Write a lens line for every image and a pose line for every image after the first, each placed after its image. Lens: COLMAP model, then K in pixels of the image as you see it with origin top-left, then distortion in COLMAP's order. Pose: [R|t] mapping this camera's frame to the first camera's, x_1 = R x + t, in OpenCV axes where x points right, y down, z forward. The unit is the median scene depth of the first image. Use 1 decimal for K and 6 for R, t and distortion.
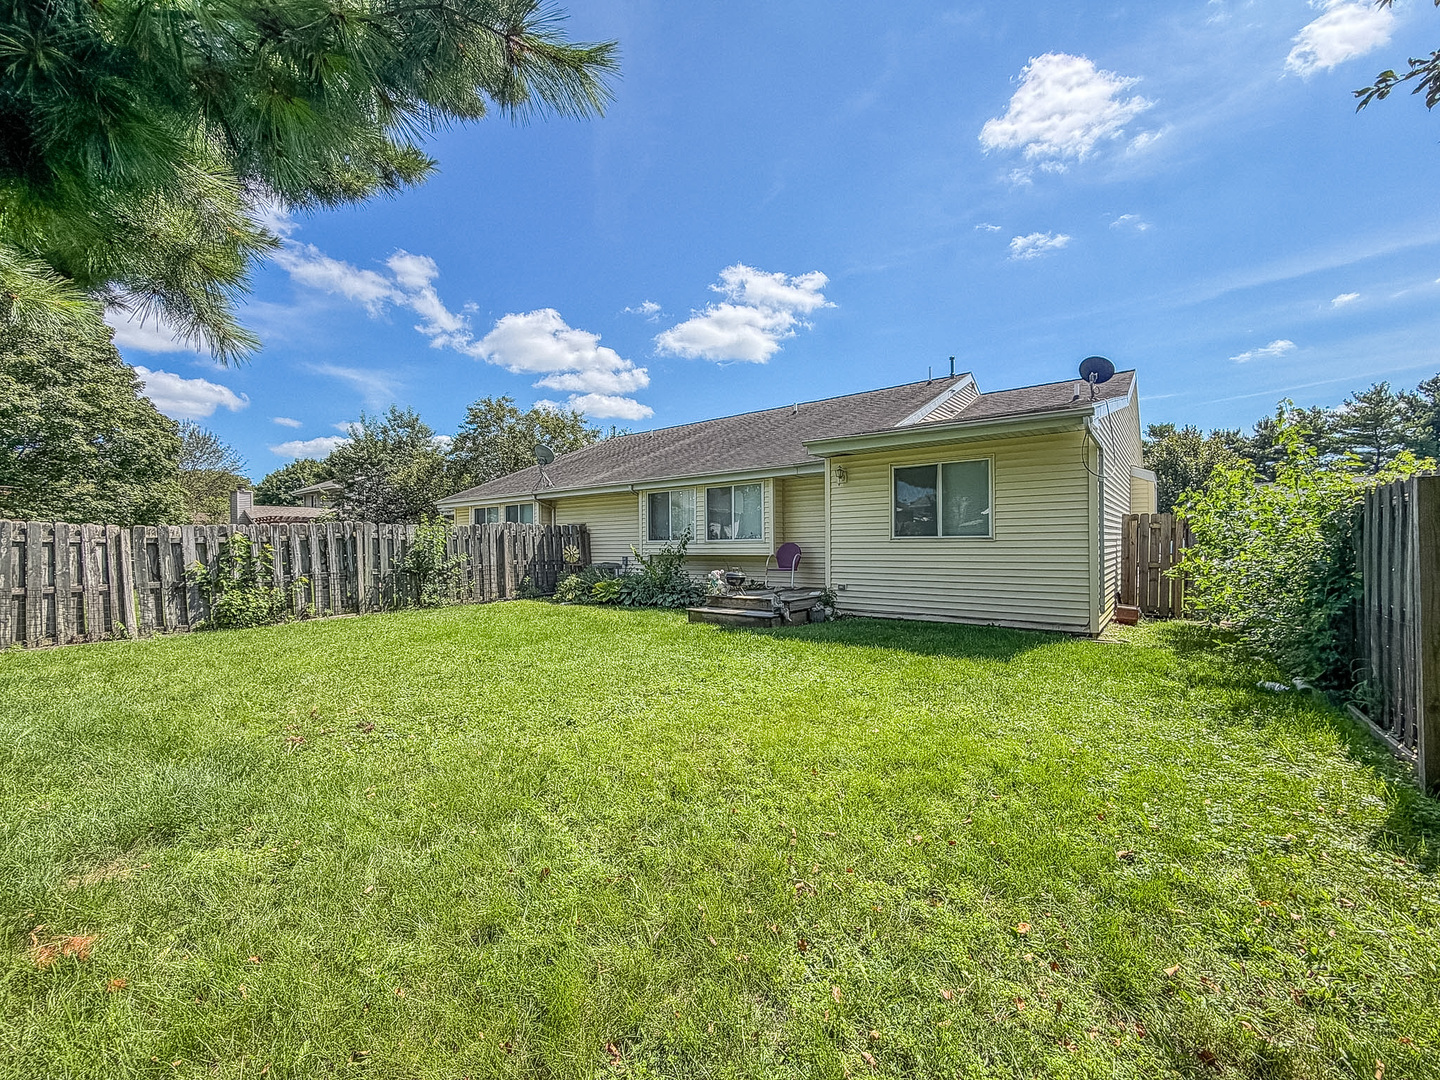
lens RADIAL K [[584.3, 0, 692.8], [0, 584.3, 540.7], [0, 0, 1]] dist [0.000589, -0.000233]
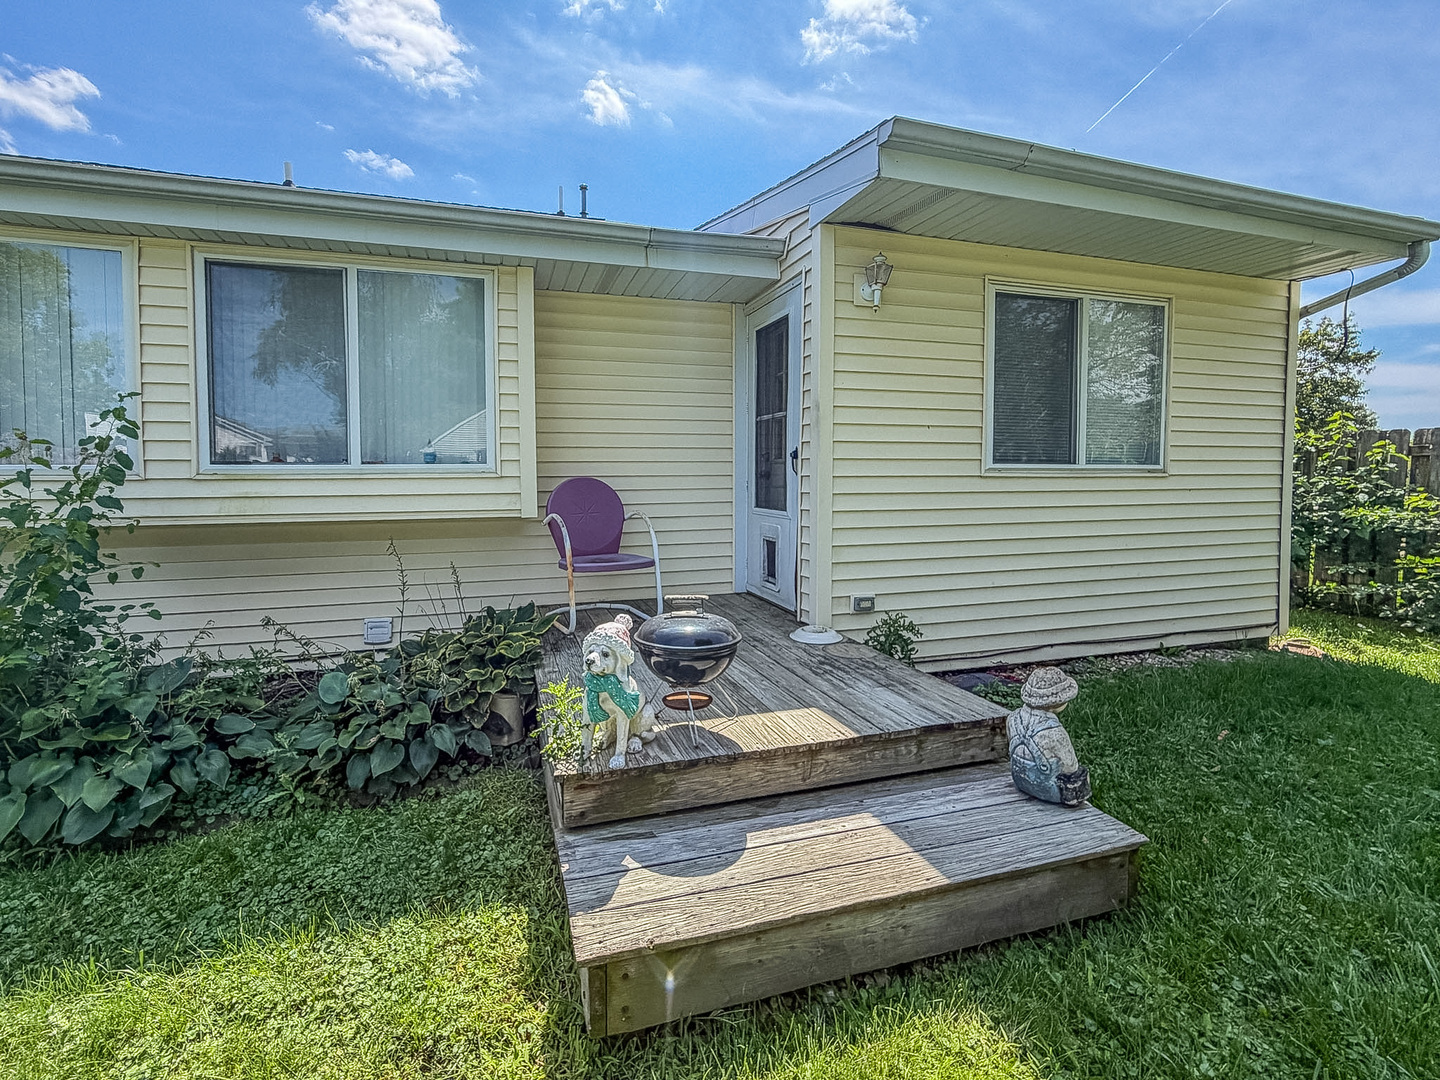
lens RADIAL K [[591.0, 0, 613.3], [0, 591.0, 496.1], [0, 0, 1]] dist [-0.001139, -0.000234]
pose [[0.557477, -0.021364, 0.829918, -0.087588], [-0.006519, 0.999525, 0.030109, 0.003451], [-0.830167, -0.022195, 0.557073, 0.689107]]
